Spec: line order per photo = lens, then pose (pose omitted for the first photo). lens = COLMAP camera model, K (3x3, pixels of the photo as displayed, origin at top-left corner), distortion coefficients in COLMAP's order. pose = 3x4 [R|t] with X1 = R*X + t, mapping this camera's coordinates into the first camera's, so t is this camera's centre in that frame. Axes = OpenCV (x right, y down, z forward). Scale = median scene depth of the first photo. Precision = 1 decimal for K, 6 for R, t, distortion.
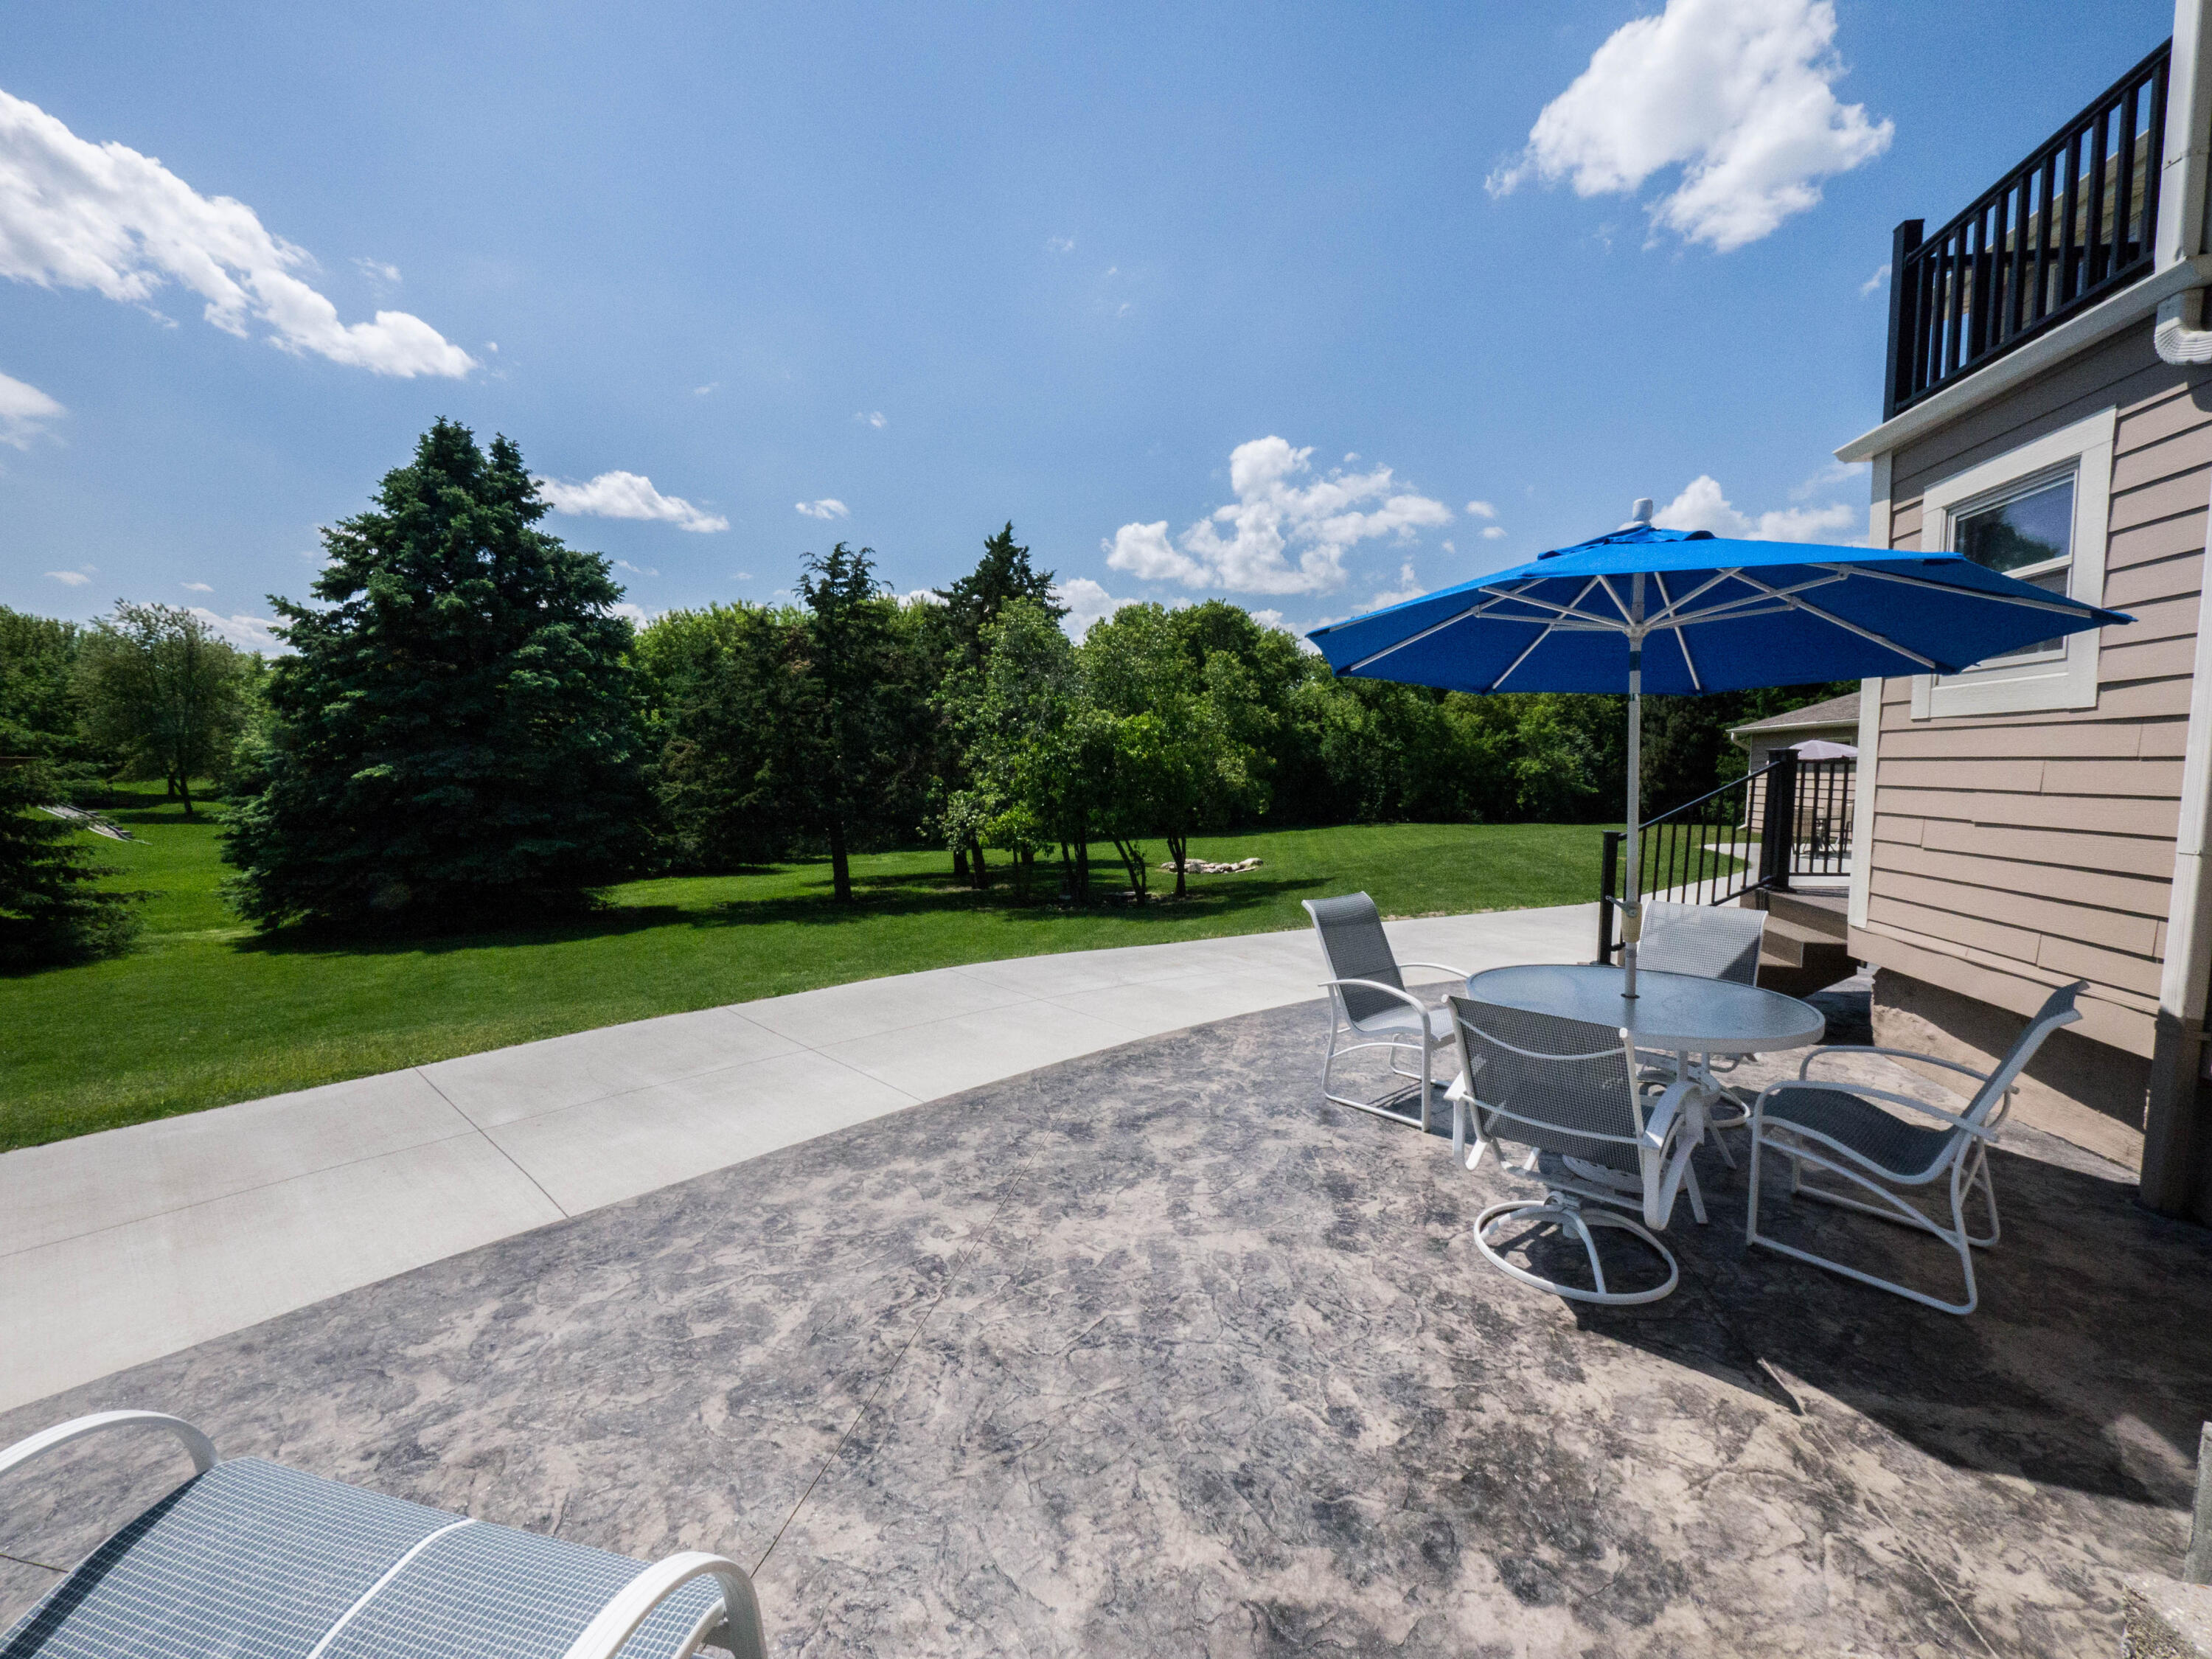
lens RADIAL K [[913.0, 0, 1106.6], [0, 913.0, 816.8], [0, 0, 1]] dist [-0.007475, 0.000066]
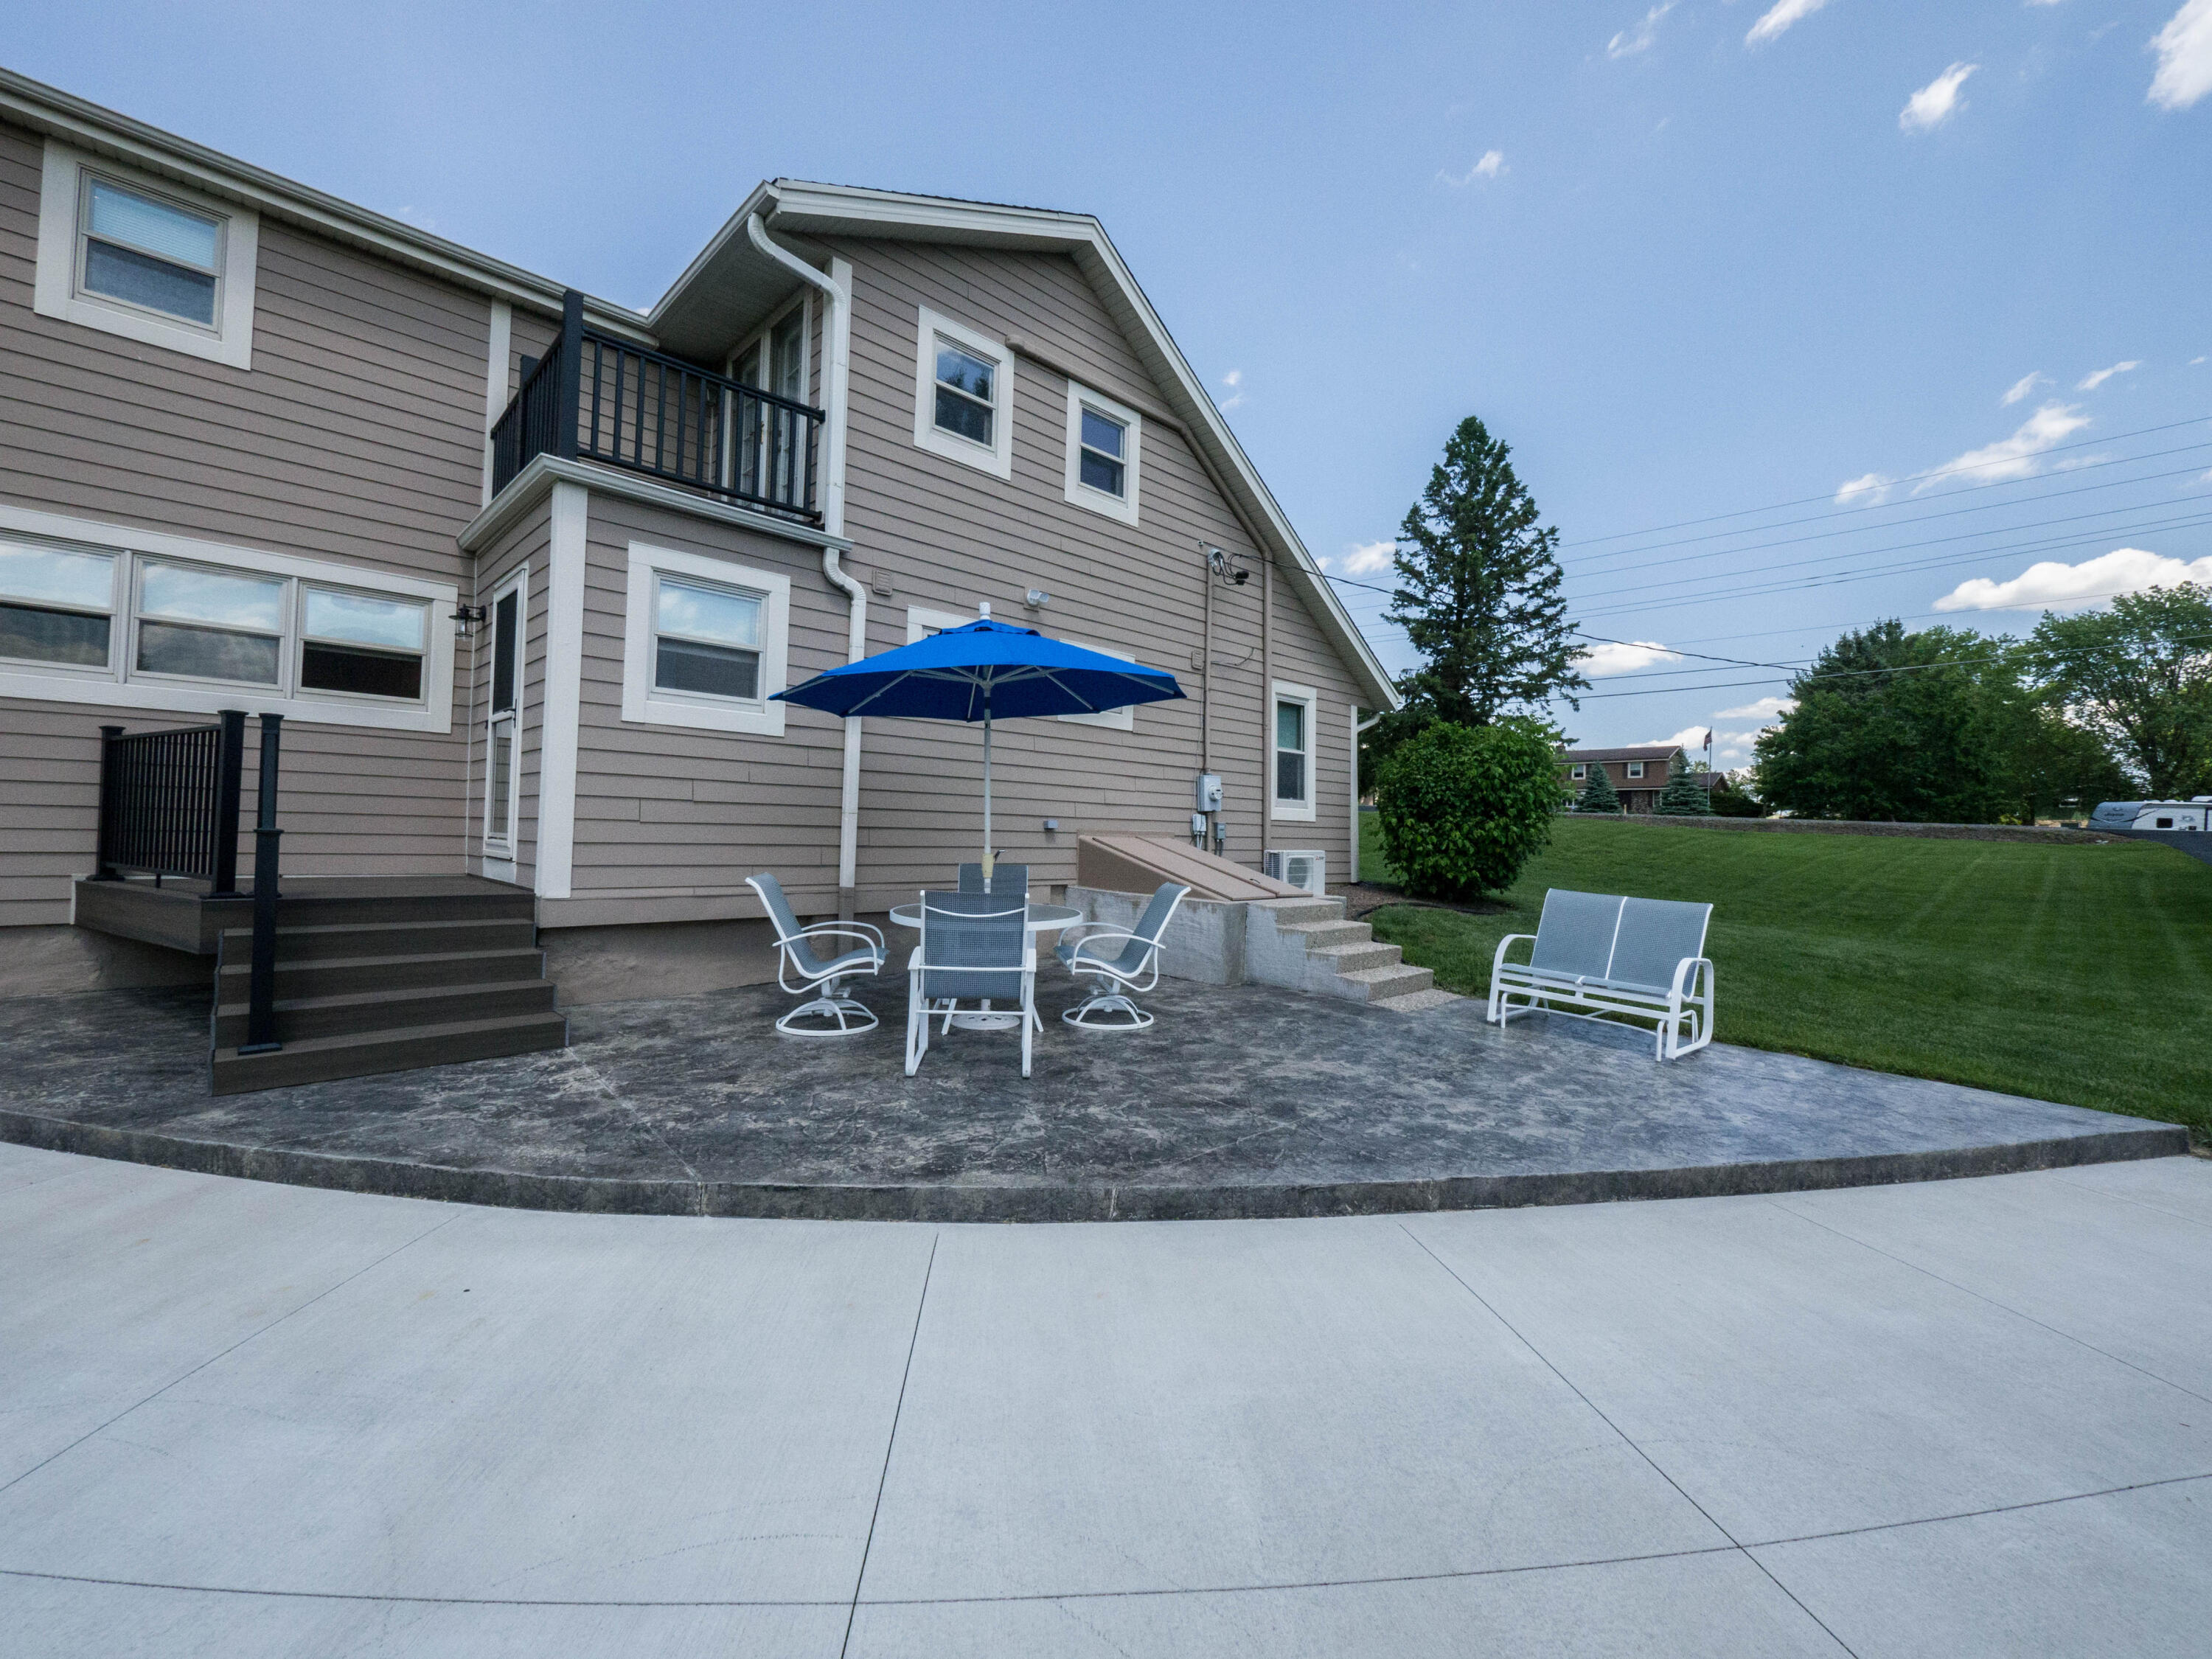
lens RADIAL K [[913.0, 0, 1103.7], [0, 913.0, 817.8], [0, 0, 1]] dist [-0.007475, 0.000066]
pose [[-0.825607, -0.025407, 0.563673, -0.402583], [-0.003560, 0.999200, 0.039823, -0.027240], [-0.564234, 0.030872, -0.825038, 1.795282]]
